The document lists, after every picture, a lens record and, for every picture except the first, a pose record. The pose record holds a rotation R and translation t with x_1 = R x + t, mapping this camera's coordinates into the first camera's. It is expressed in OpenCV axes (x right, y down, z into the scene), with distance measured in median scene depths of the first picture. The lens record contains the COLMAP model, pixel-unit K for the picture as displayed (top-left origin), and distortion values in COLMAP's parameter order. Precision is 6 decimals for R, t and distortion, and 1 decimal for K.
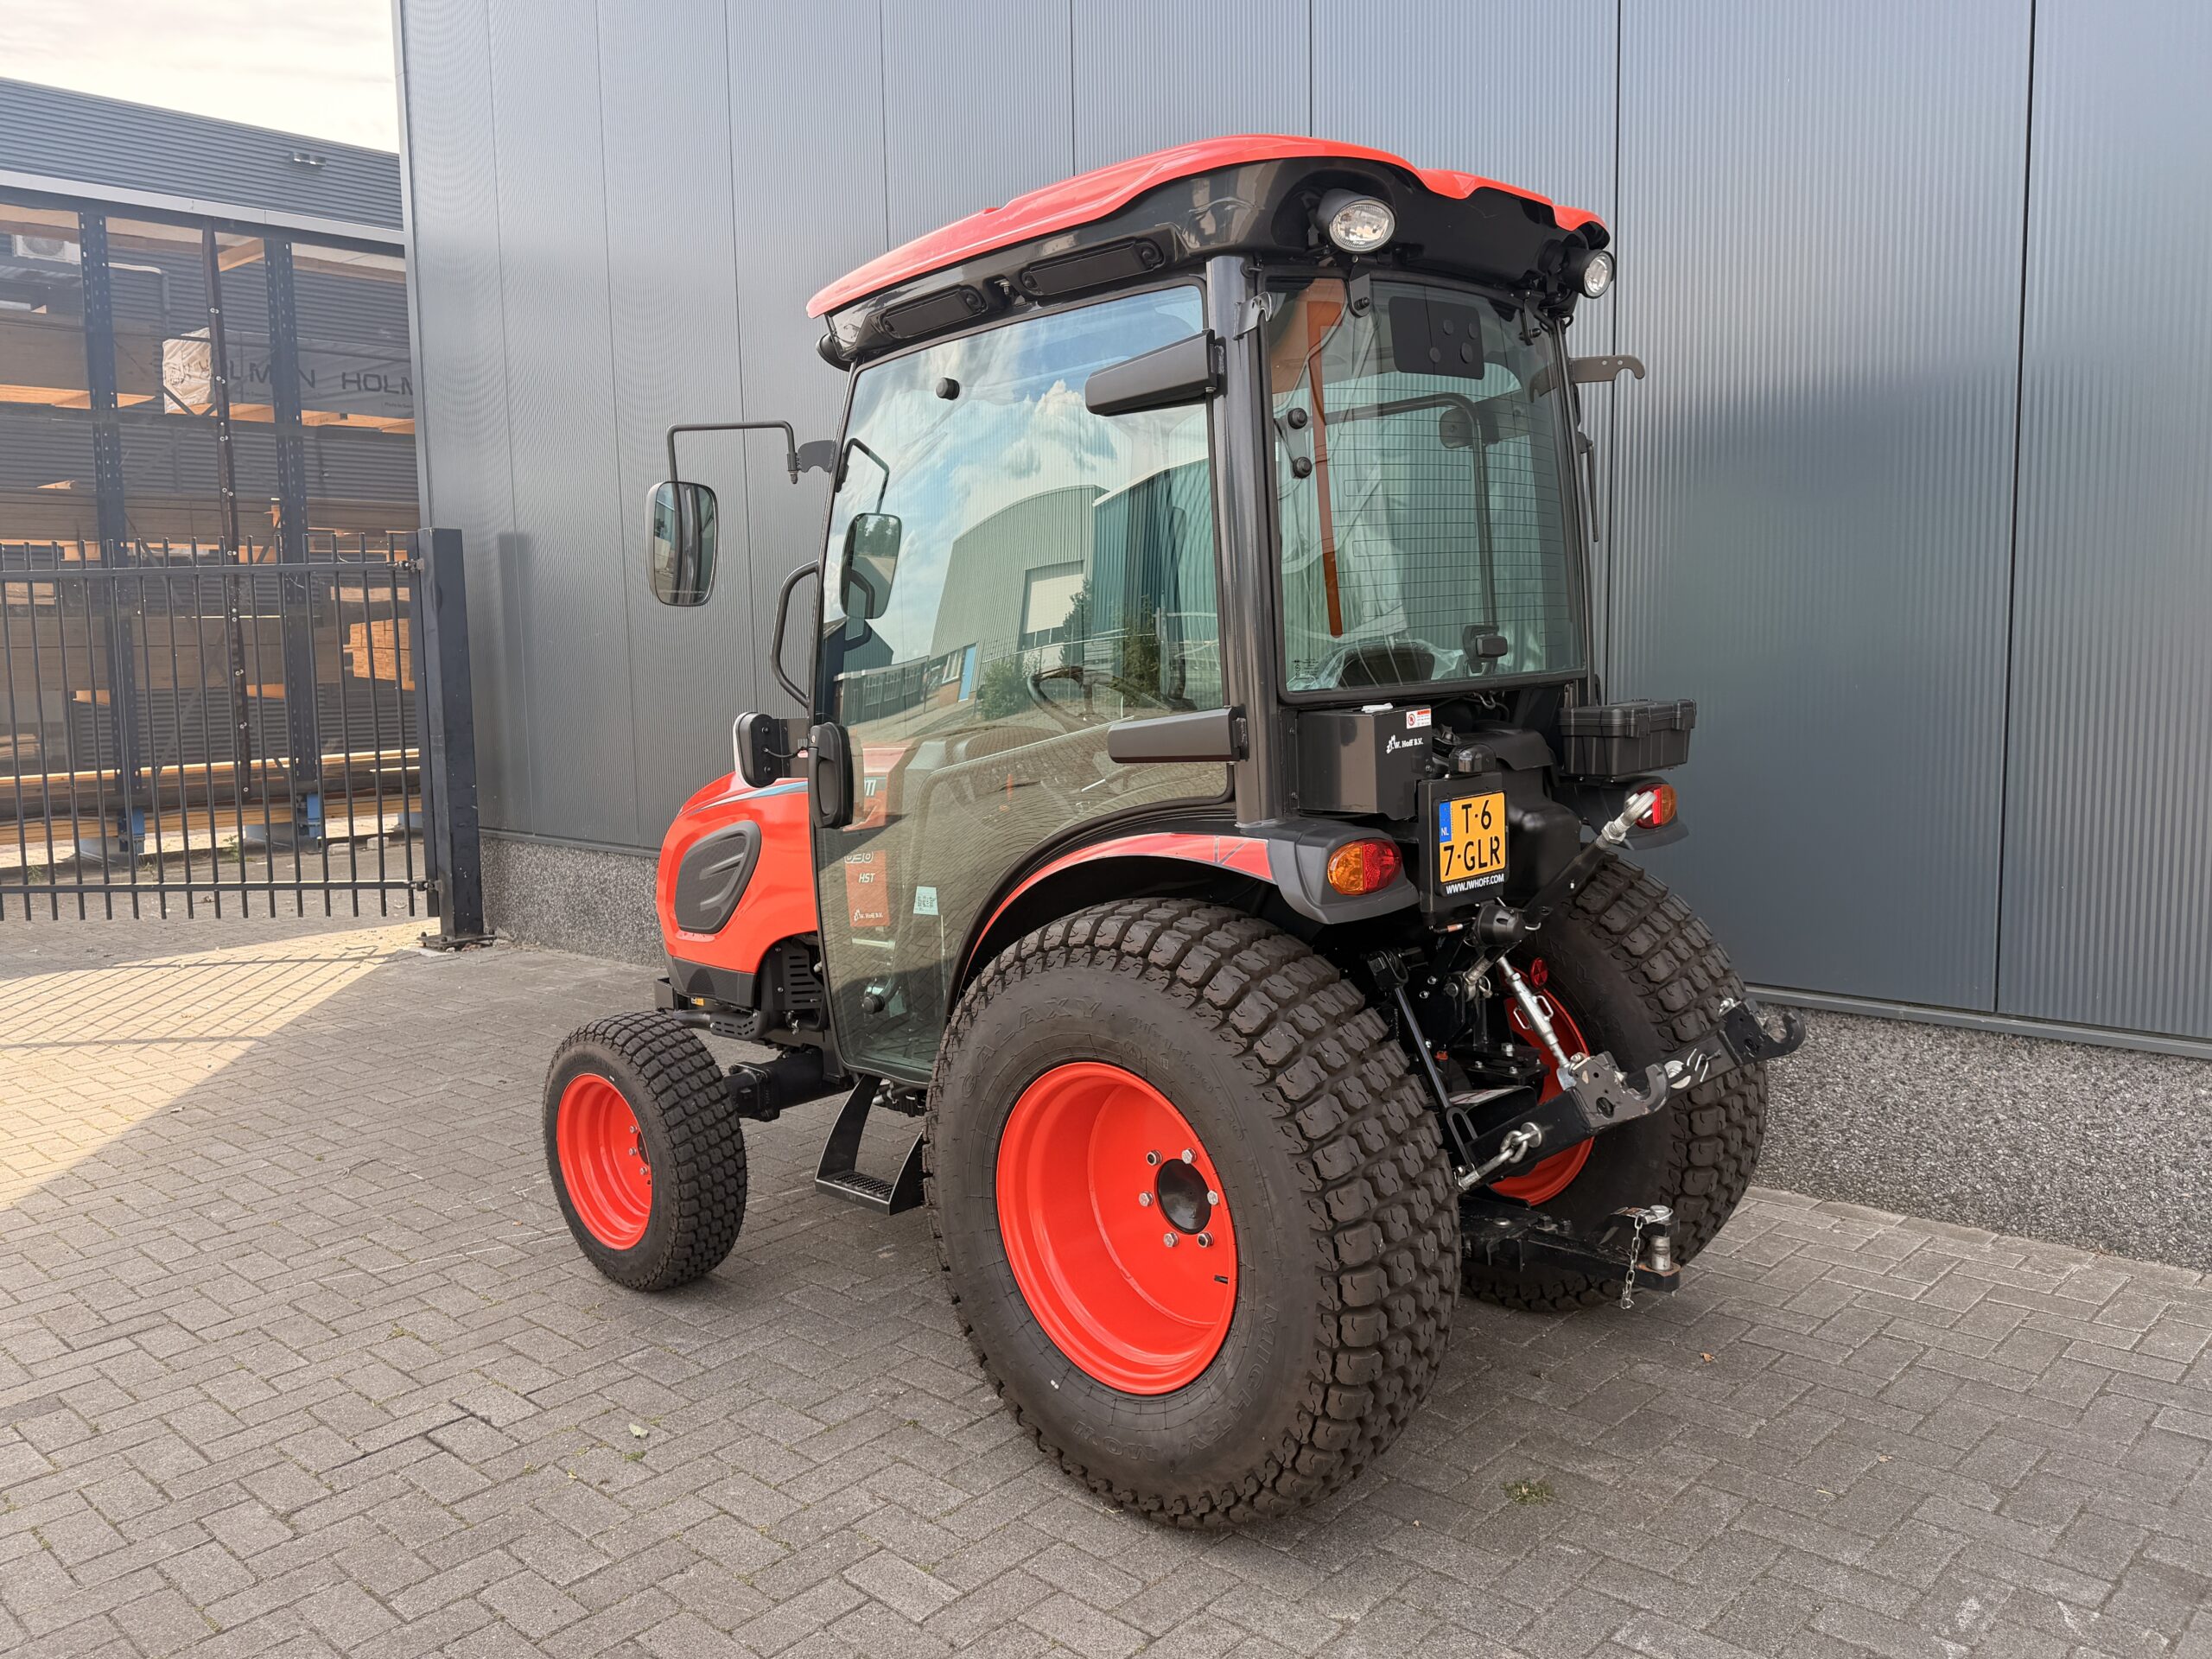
lens RADIAL K [[1731.6, 0, 1106.0], [0, 1731.6, 829.5], [0, 0, 1]] dist [0.079746, -0.136285]
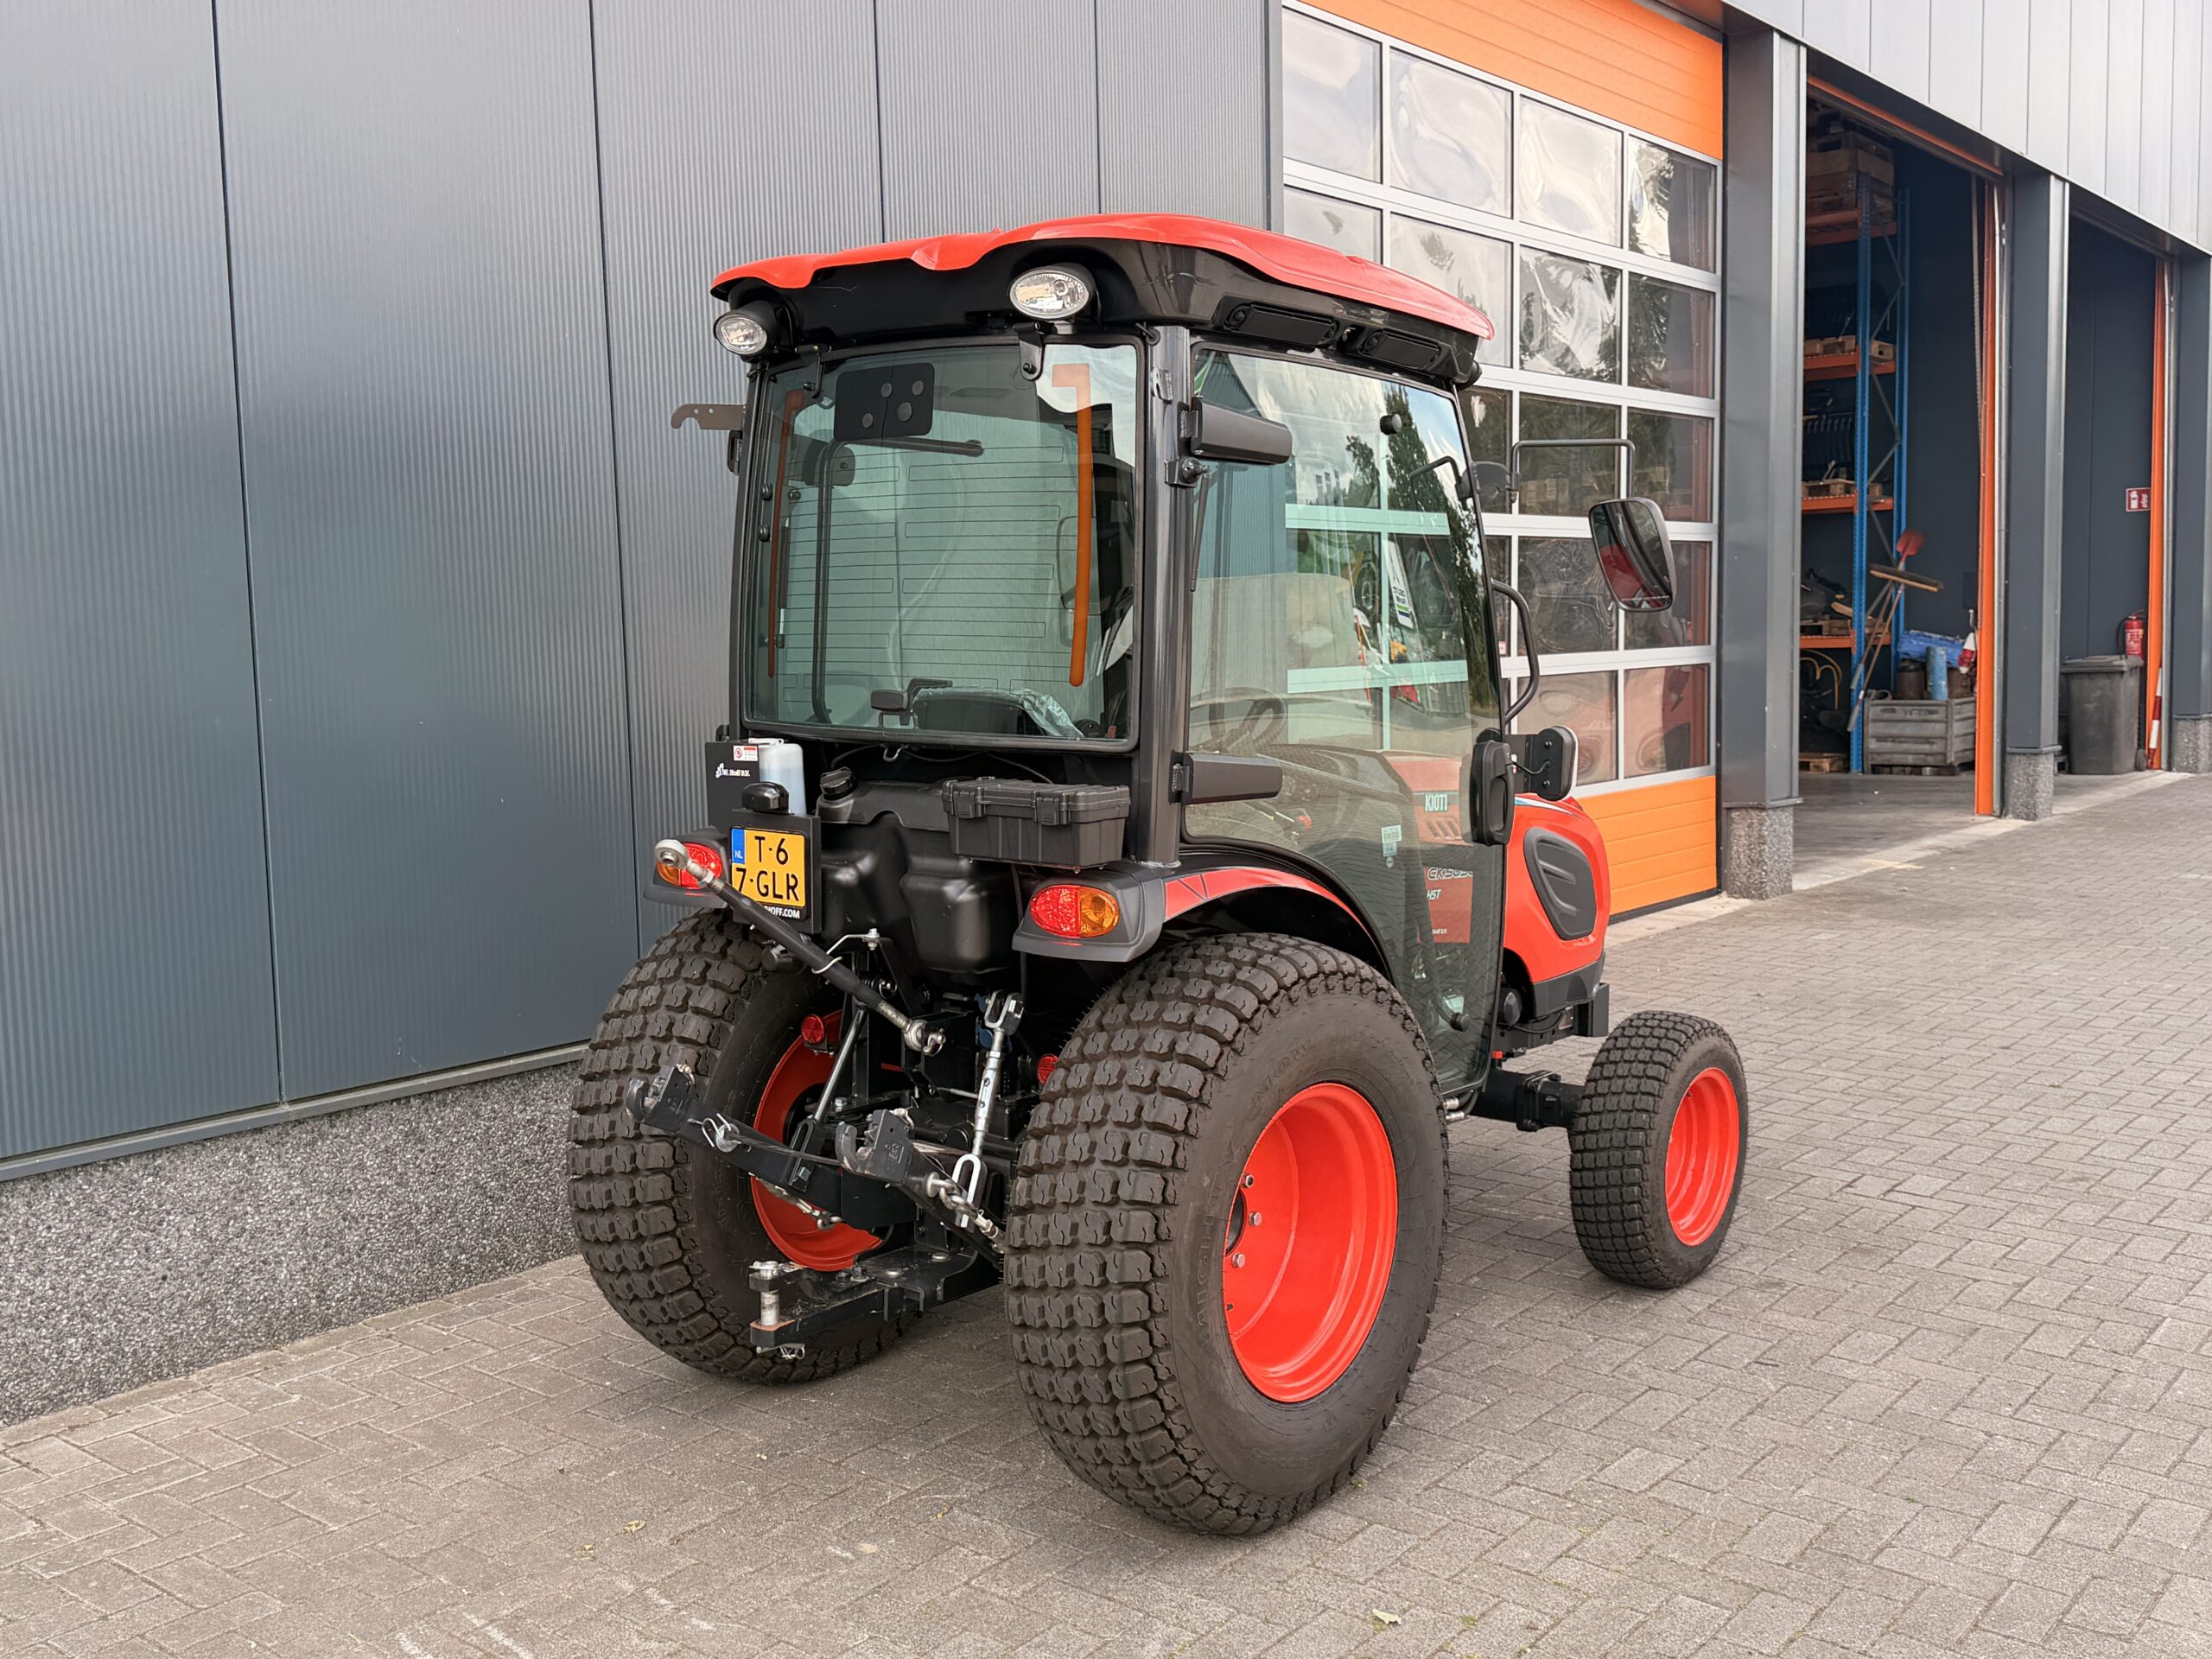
lens RADIAL K [[2133.6, 0, 1097.1], [0, 2133.6, 832.2], [0, 0, 1]] dist [0.181865, -0.412275]
pose [[-0.091611, -0.076161, 0.992878, -0.897612], [0.128255, 0.987864, 0.087611, -0.098438], [-0.987501, 0.135368, -0.080732, 0.850338]]
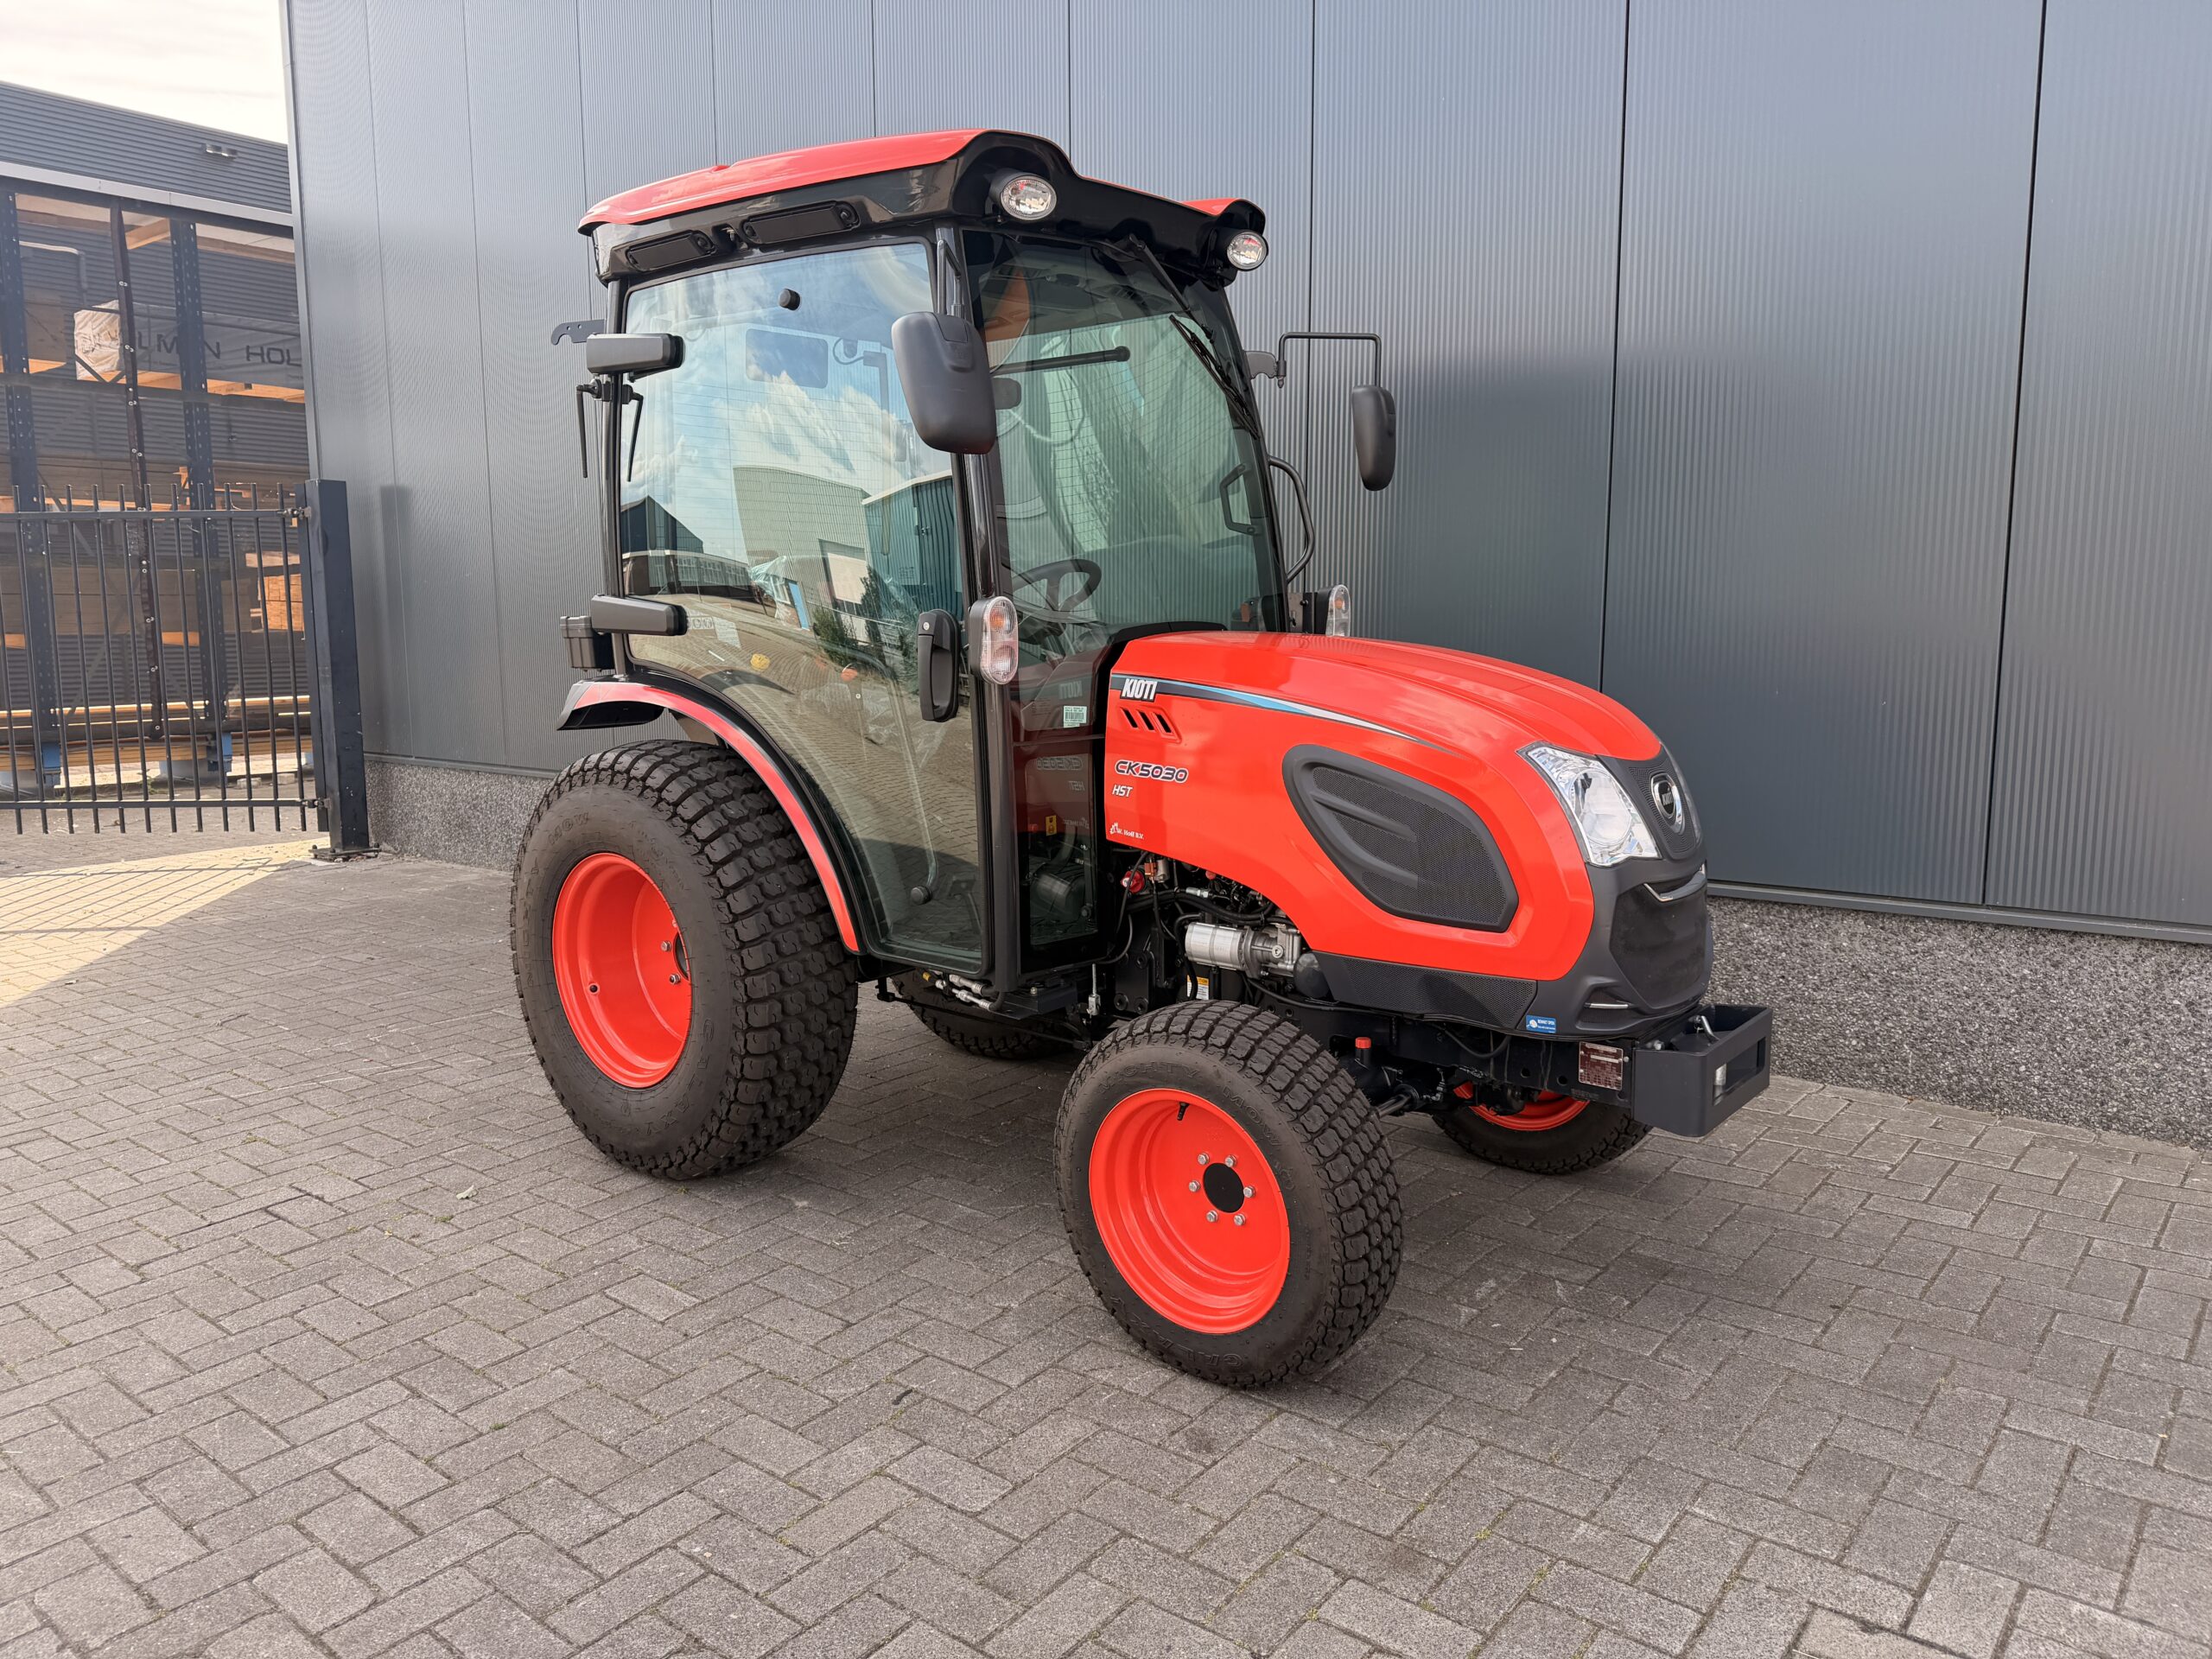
lens RADIAL K [[1566.2, 0, 1110.6], [0, 1566.2, 811.0], [0, 0, 1]] dist [0.029293, -0.041563]
pose [[0.996900, 0.000932, 0.078673, 0.070386], [-0.001944, 0.999916, 0.012786, 0.045239], [-0.078654, -0.012900, 0.996818, -0.073957]]
